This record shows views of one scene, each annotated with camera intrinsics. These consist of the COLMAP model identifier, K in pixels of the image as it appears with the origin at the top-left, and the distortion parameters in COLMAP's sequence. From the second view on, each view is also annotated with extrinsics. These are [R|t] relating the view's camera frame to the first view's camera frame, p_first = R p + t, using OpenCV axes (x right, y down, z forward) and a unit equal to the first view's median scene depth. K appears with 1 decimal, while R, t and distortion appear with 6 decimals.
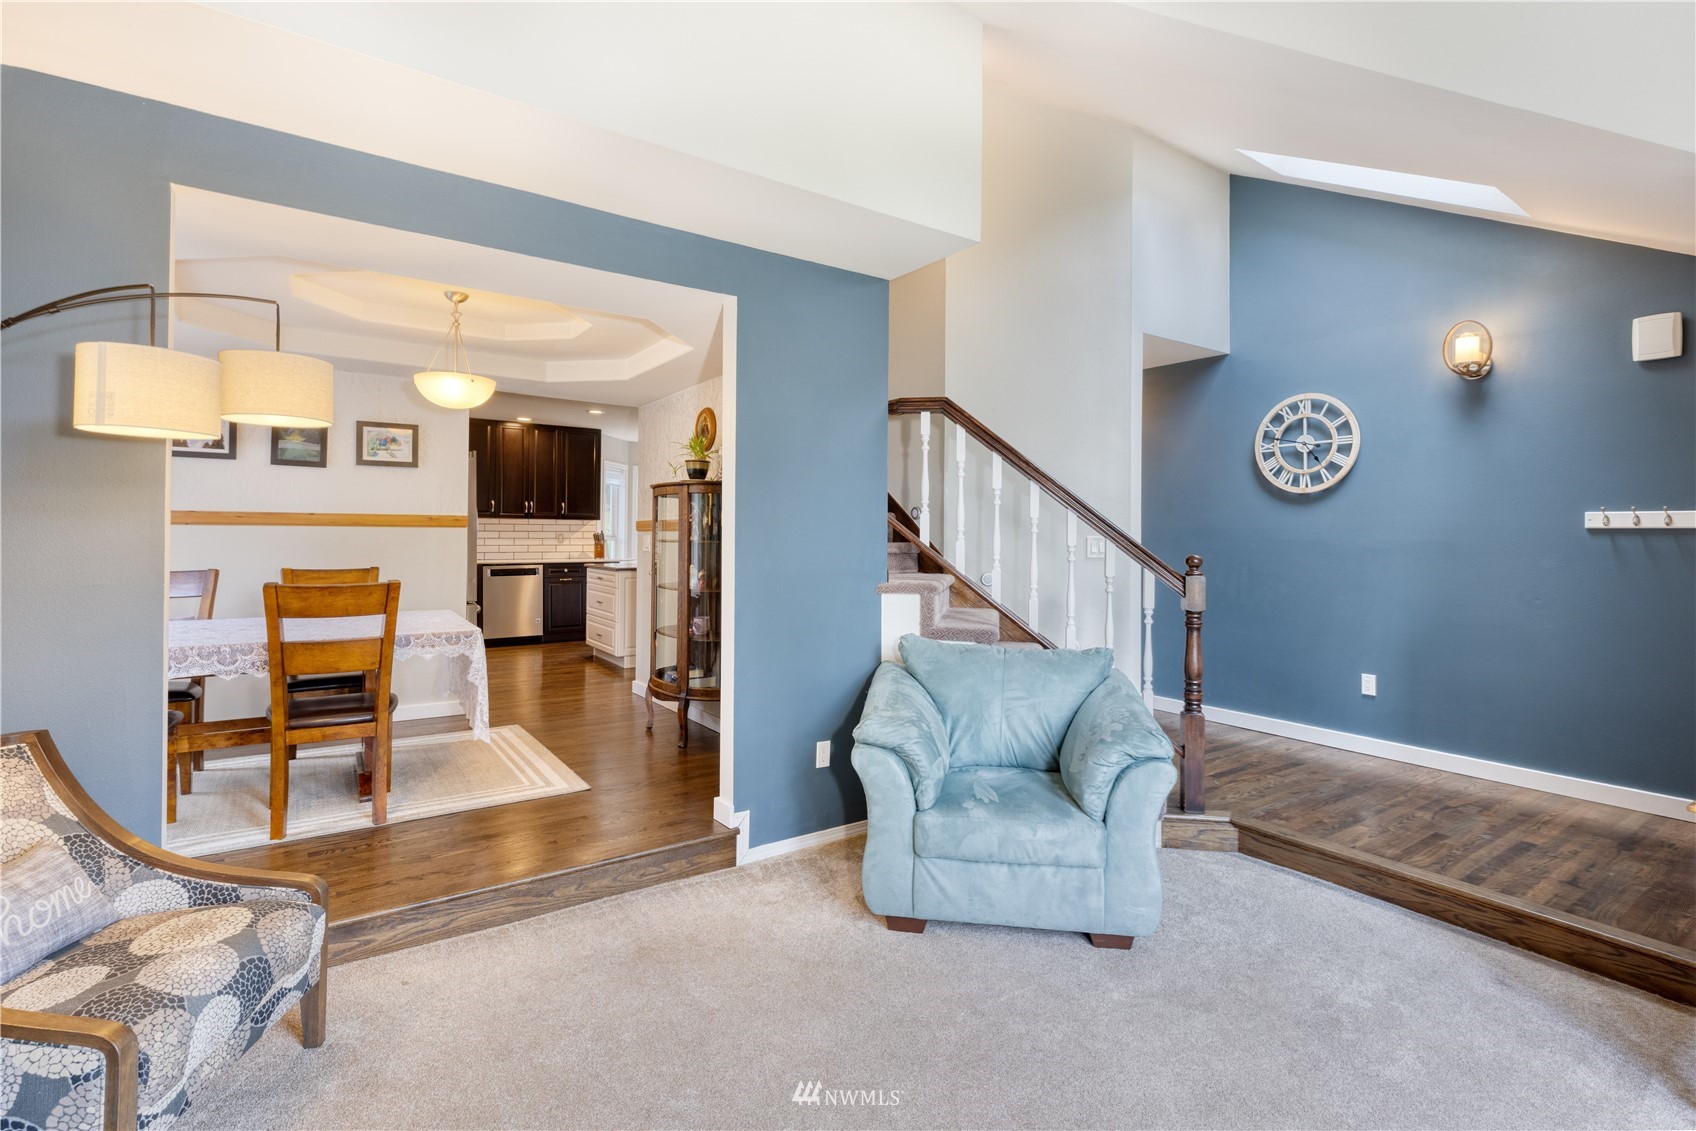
lens RADIAL K [[770.3, 0, 821.2], [0, 770.3, 531.9], [0, 0, 1]] dist [0.000589, -0.000236]
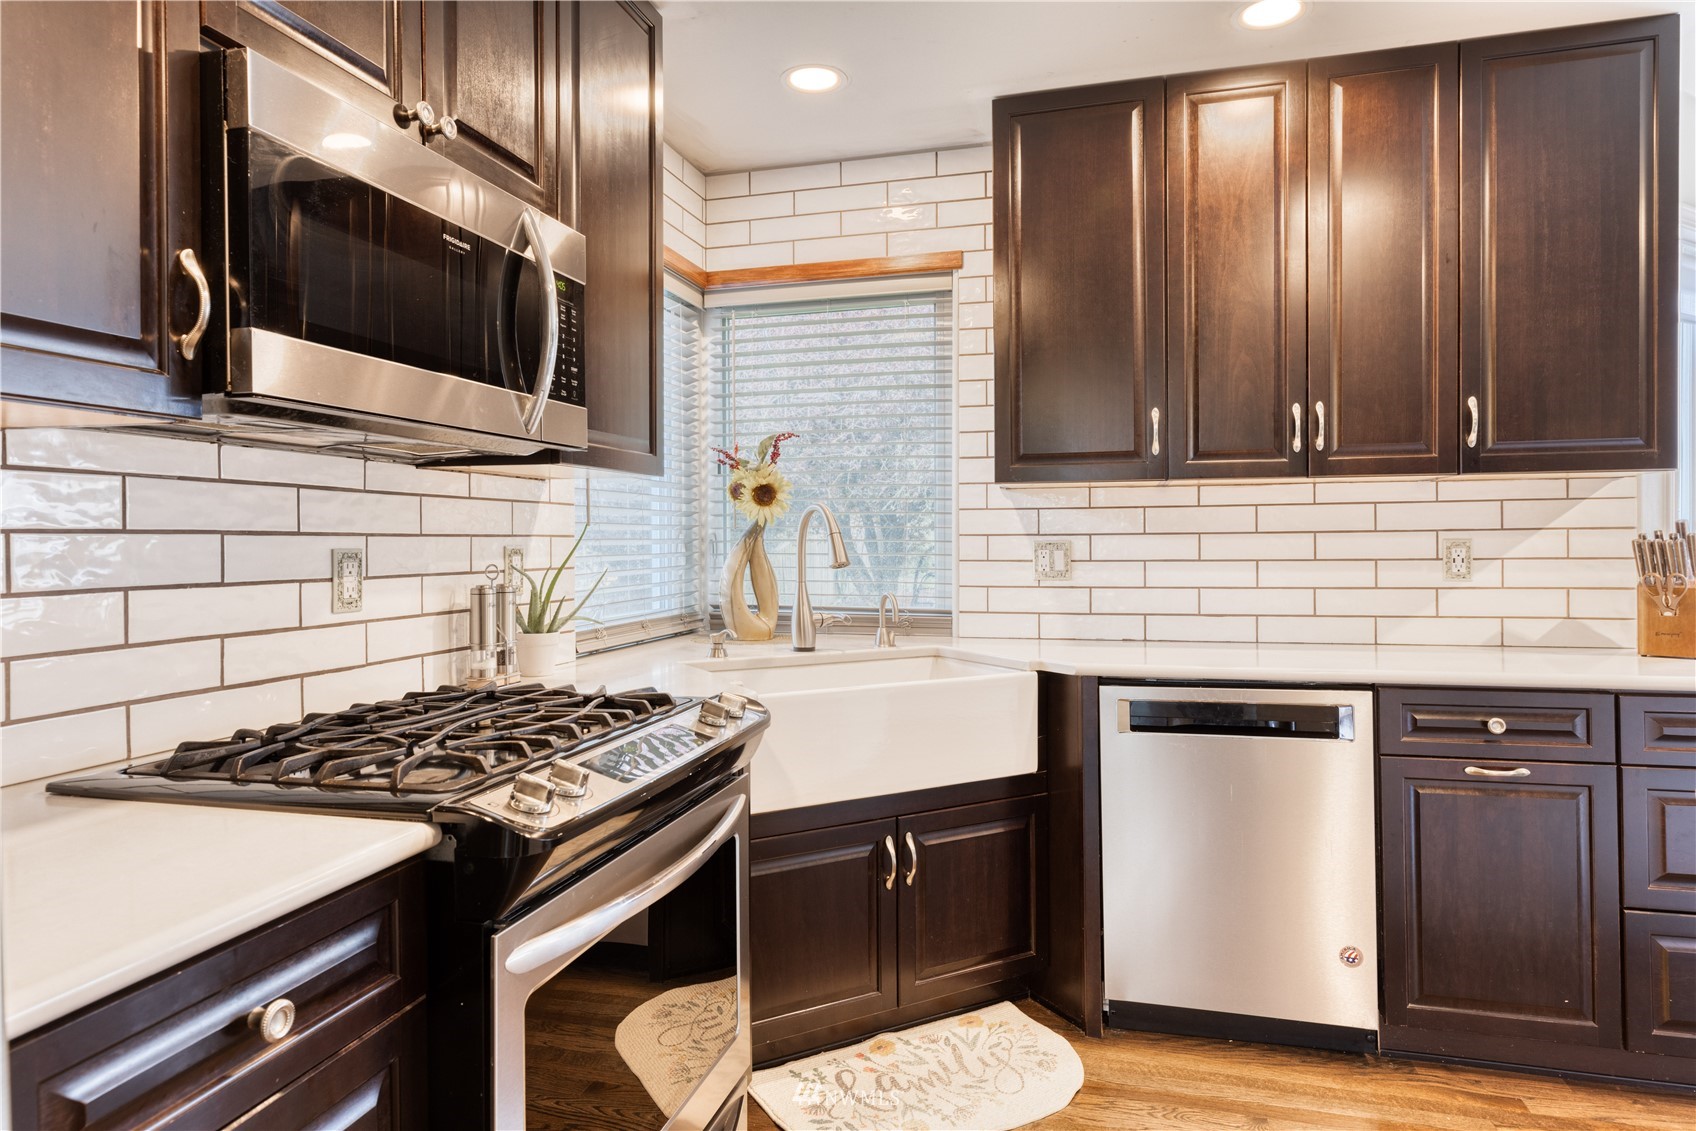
lens RADIAL K [[1016.6, 0, 840.5], [0, 1016.6, 545.5], [0, 0, 1]] dist [0.001523, -0.001542]
pose [[0.655349, -0.009150, -0.755271, -0.236921], [0.018964, 0.999811, 0.004342, -0.000654], [0.755088, -0.017168, 0.655398, 0.680099]]
